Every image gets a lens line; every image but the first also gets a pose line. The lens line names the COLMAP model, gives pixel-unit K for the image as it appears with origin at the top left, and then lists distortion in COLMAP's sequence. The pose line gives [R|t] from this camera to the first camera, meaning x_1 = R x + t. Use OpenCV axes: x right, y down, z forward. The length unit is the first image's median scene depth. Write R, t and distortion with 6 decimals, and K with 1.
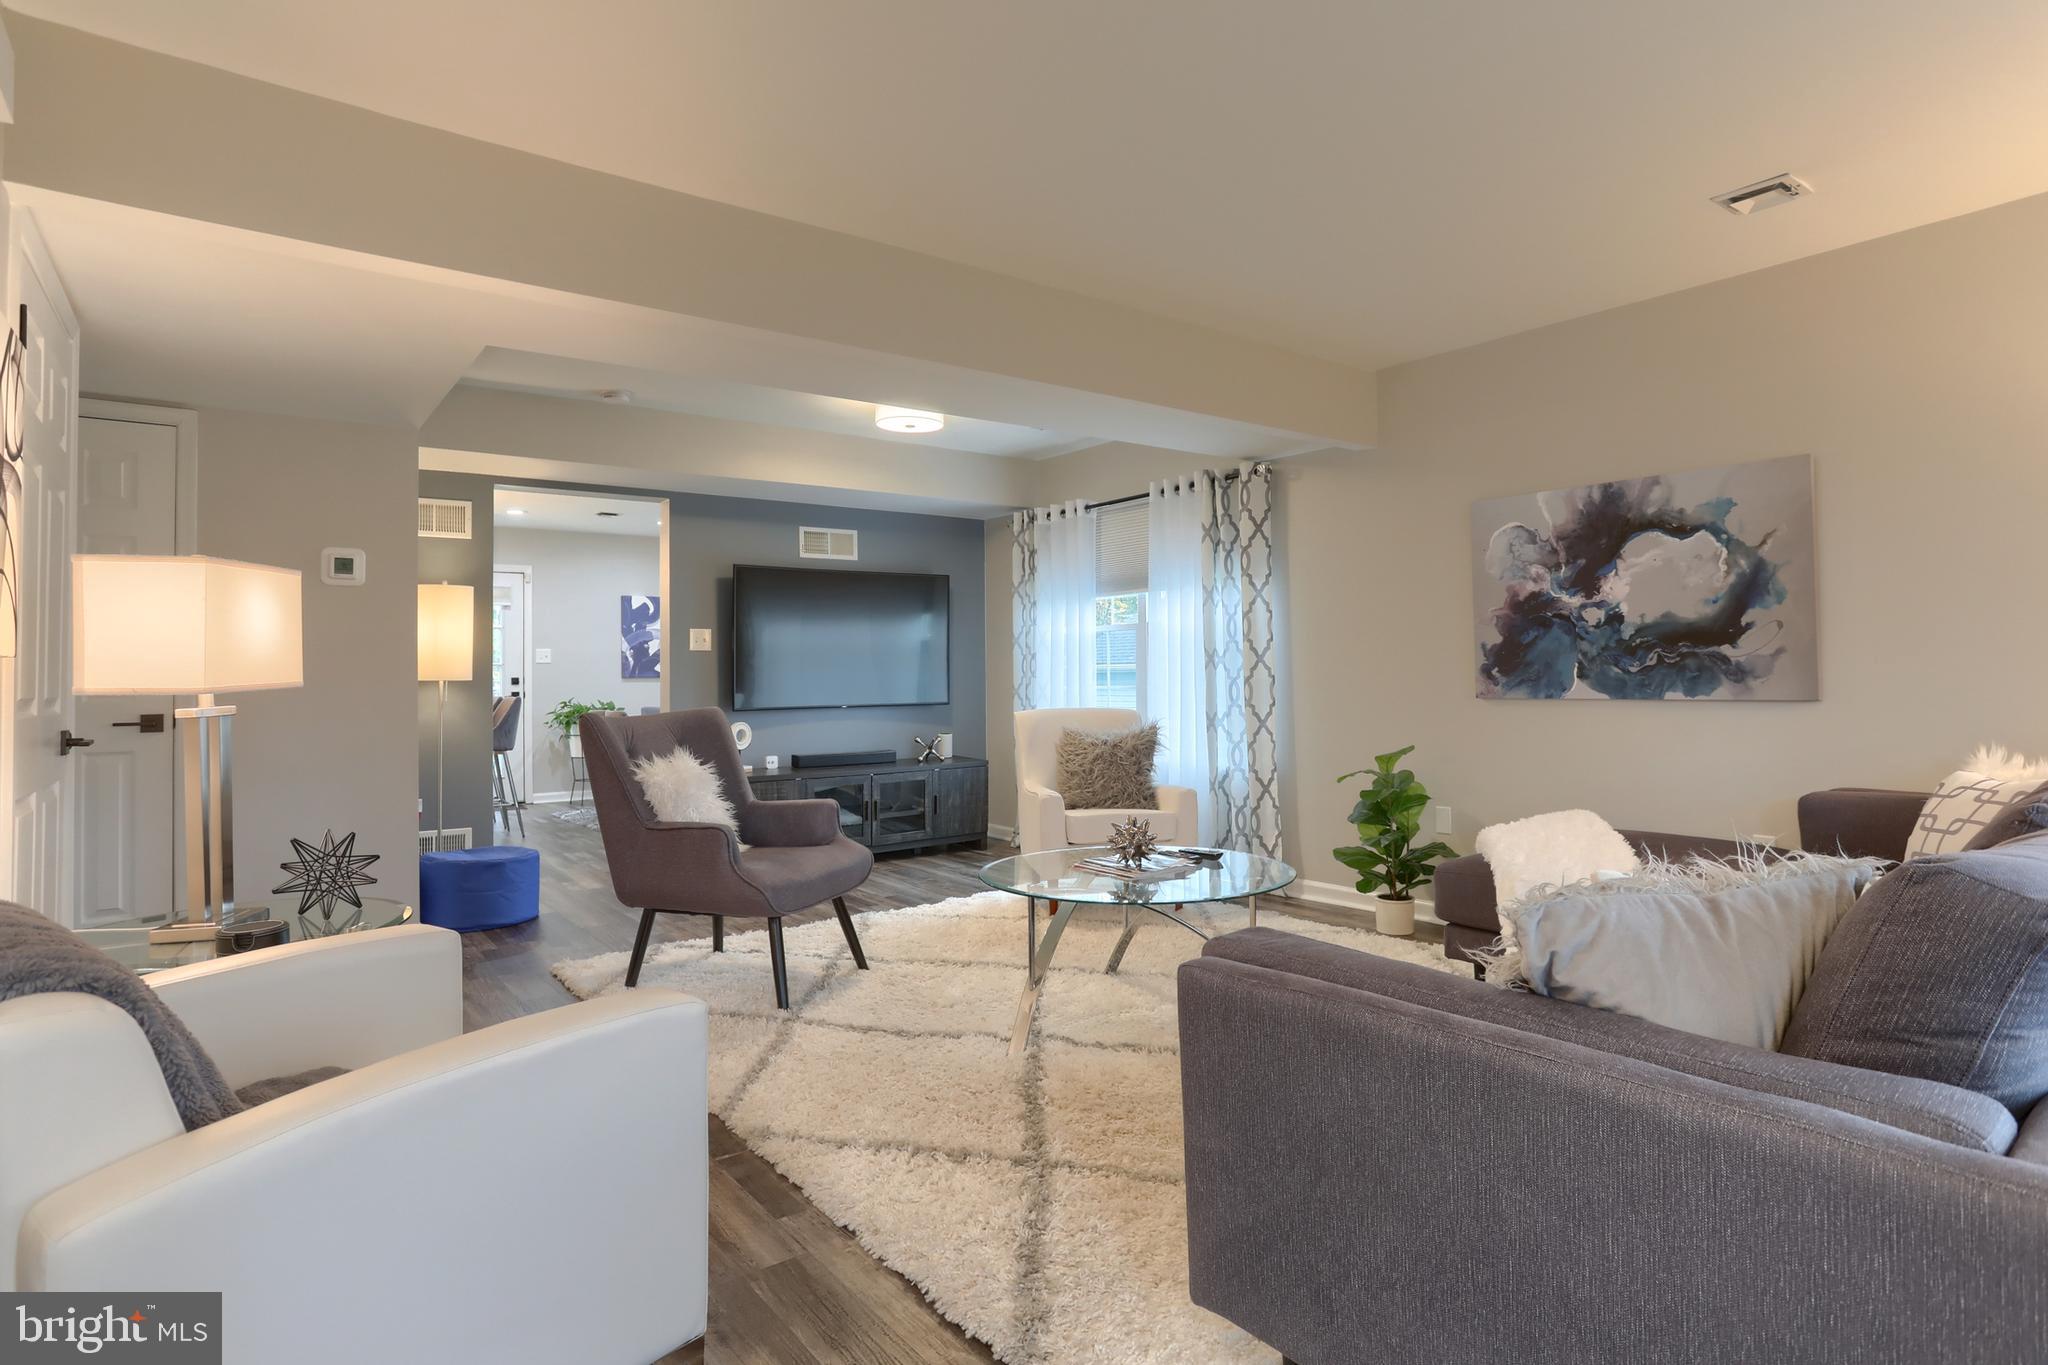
lens RADIAL K [[1071.3, 0, 1043.5], [0, 1071.3, 642.4], [0, 0, 1]] dist [-0.049473, 0.010610]
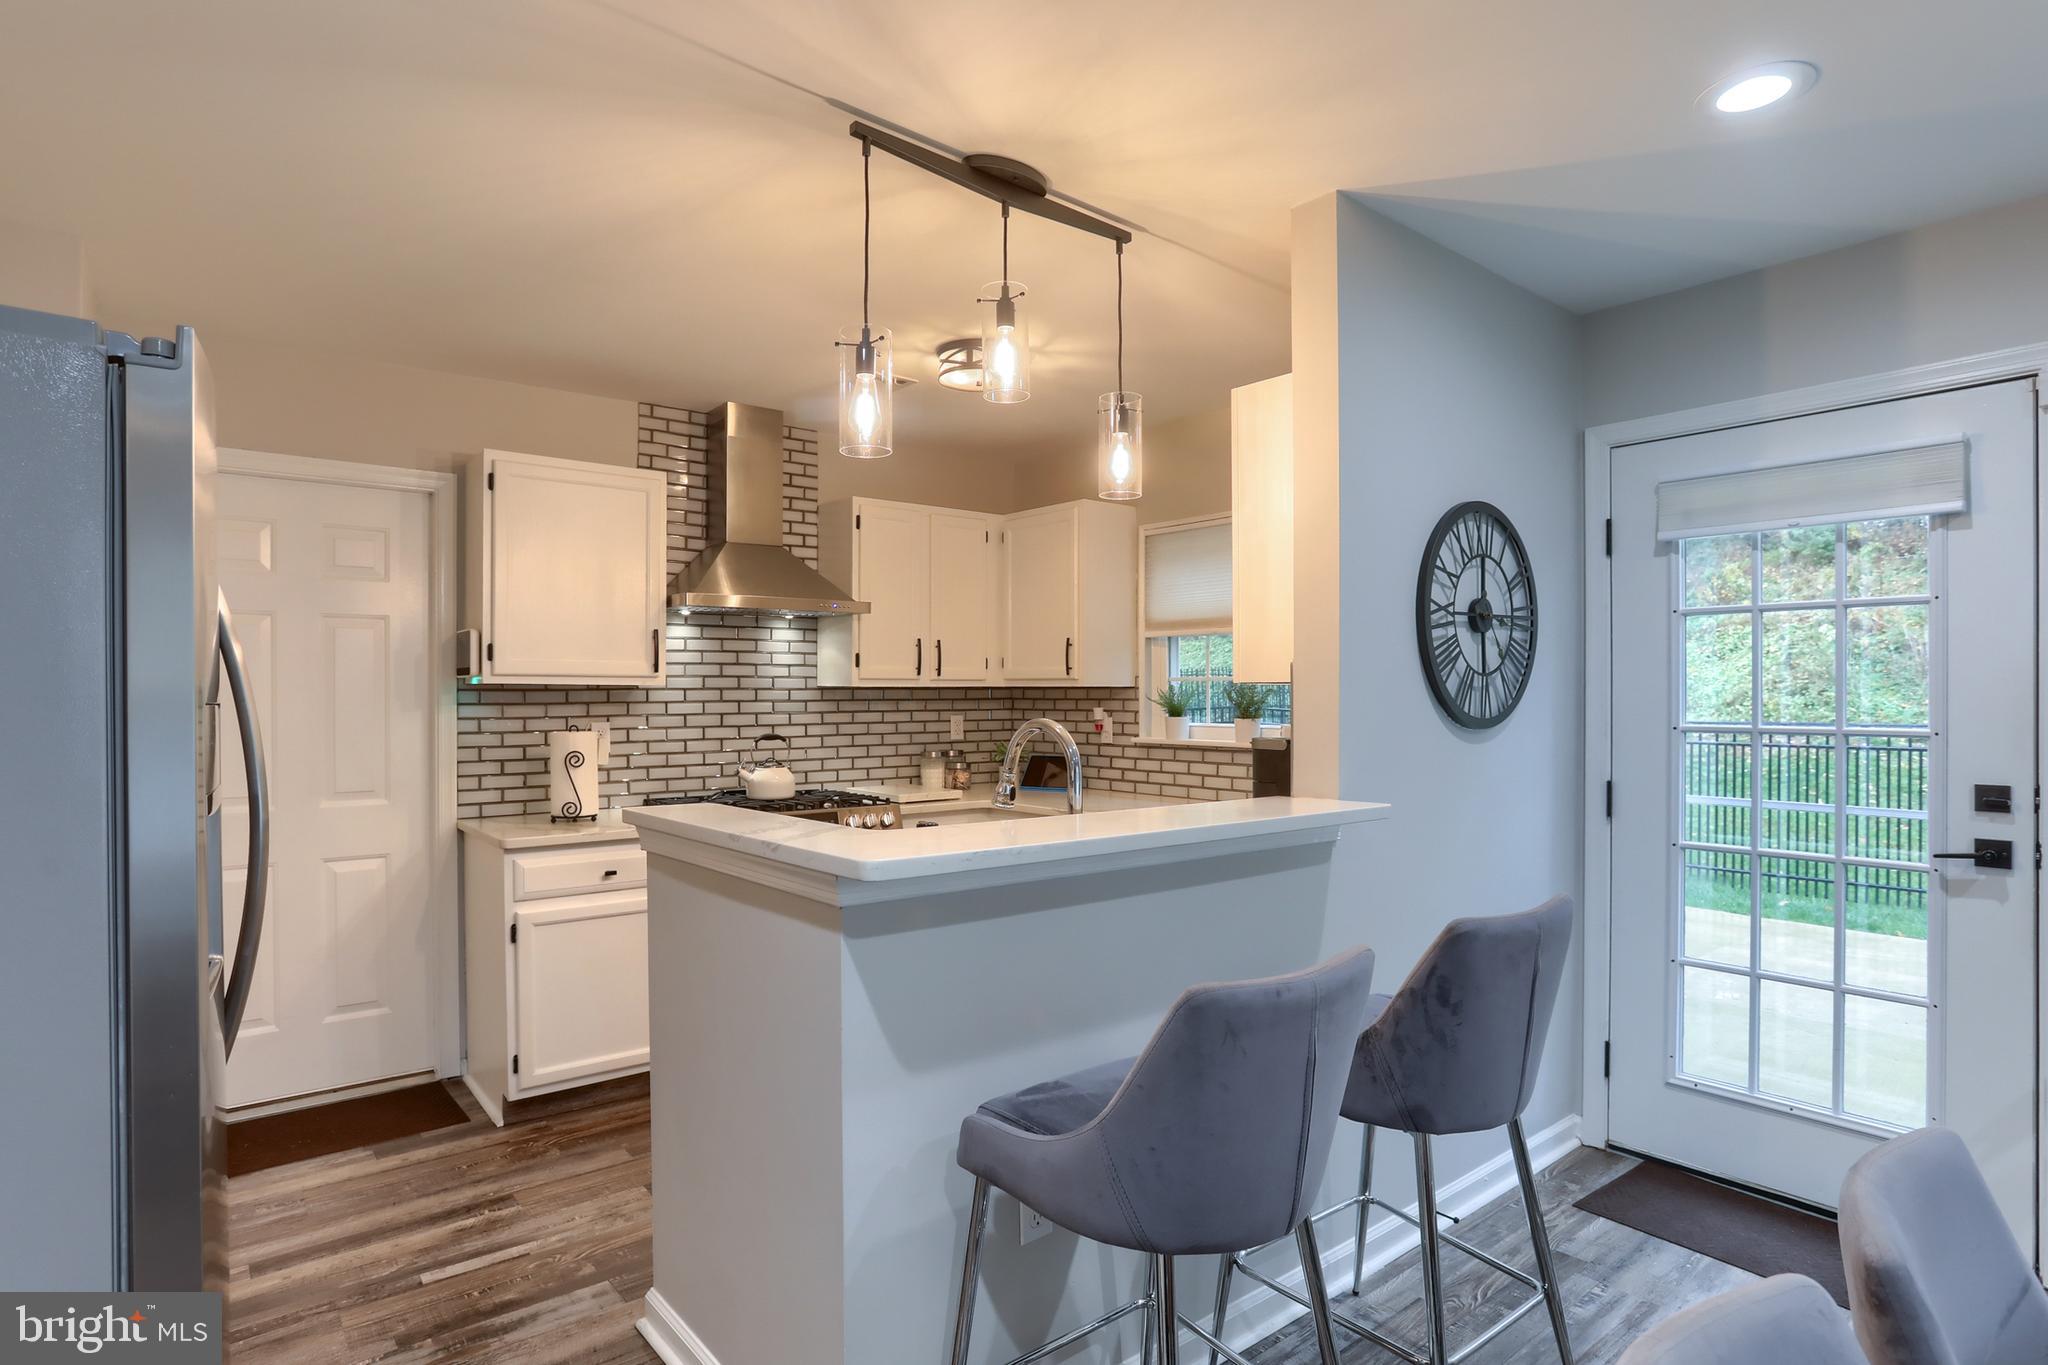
lens RADIAL K [[1071.3, 0, 1024.7], [0, 1071.3, 696.2], [0, 0, 1]] dist [-0.049473, 0.010610]
pose [[0.023304, 0.020132, -0.999526, -0.551318], [0.031209, 0.999295, 0.020855, -0.002282], [0.999241, -0.031680, 0.022659, 1.661325]]
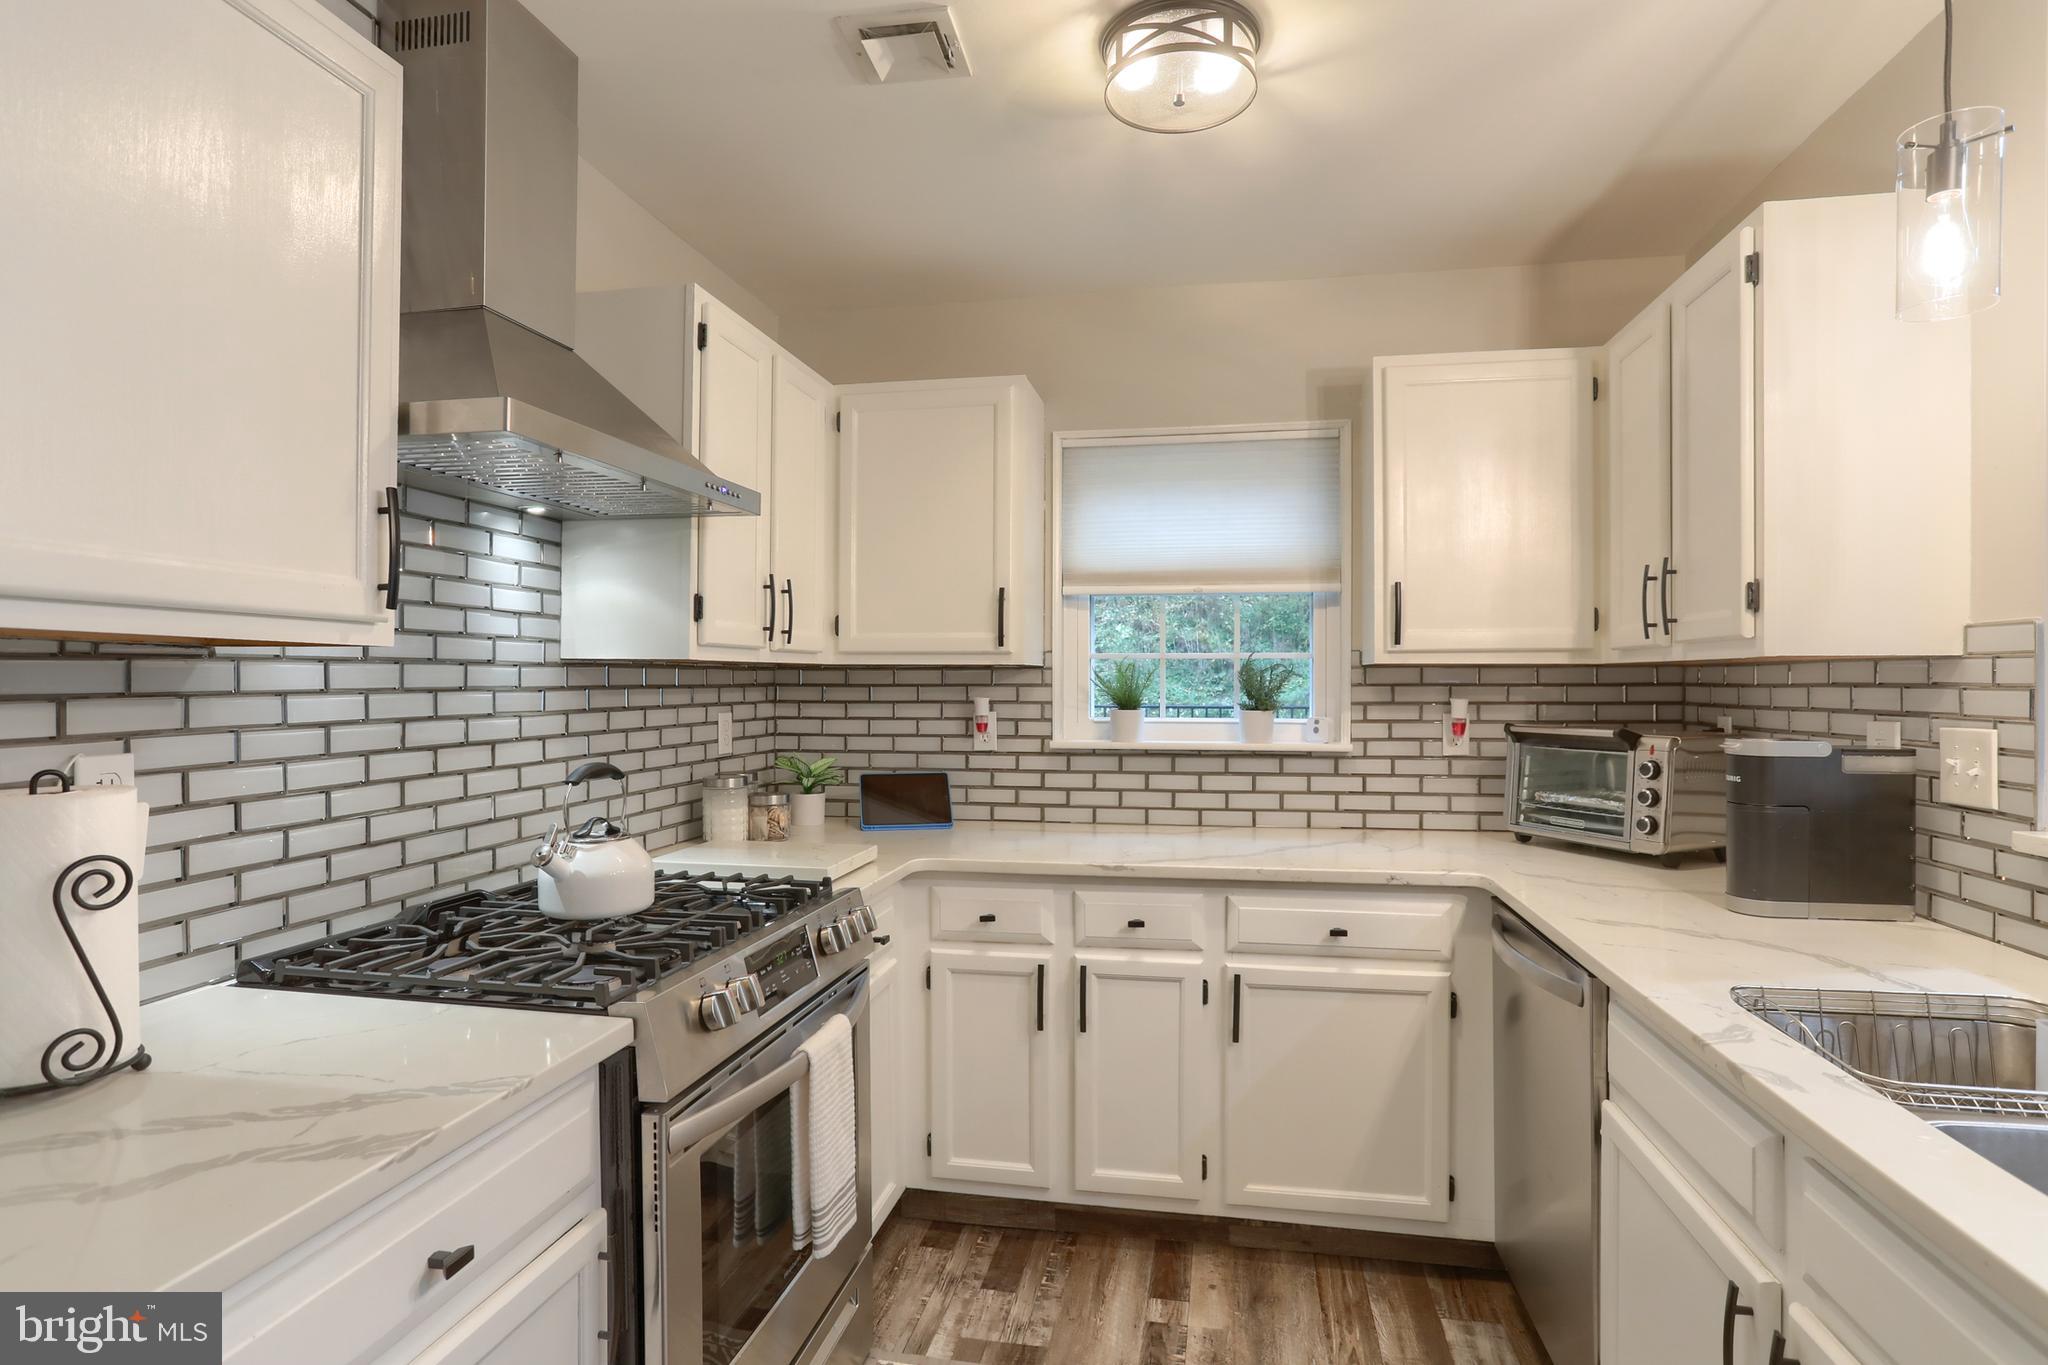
lens RADIAL K [[1032.4, 0, 1021.9], [0, 1032.4, 668.2], [0, 0, 1]] dist [-0.048090, 0.023915]
pose [[0.654668, 0.007845, -0.755876, -1.090353], [0.011711, 0.999721, 0.020519, 0.000460], [0.755826, -0.022285, 0.654393, 1.325429]]
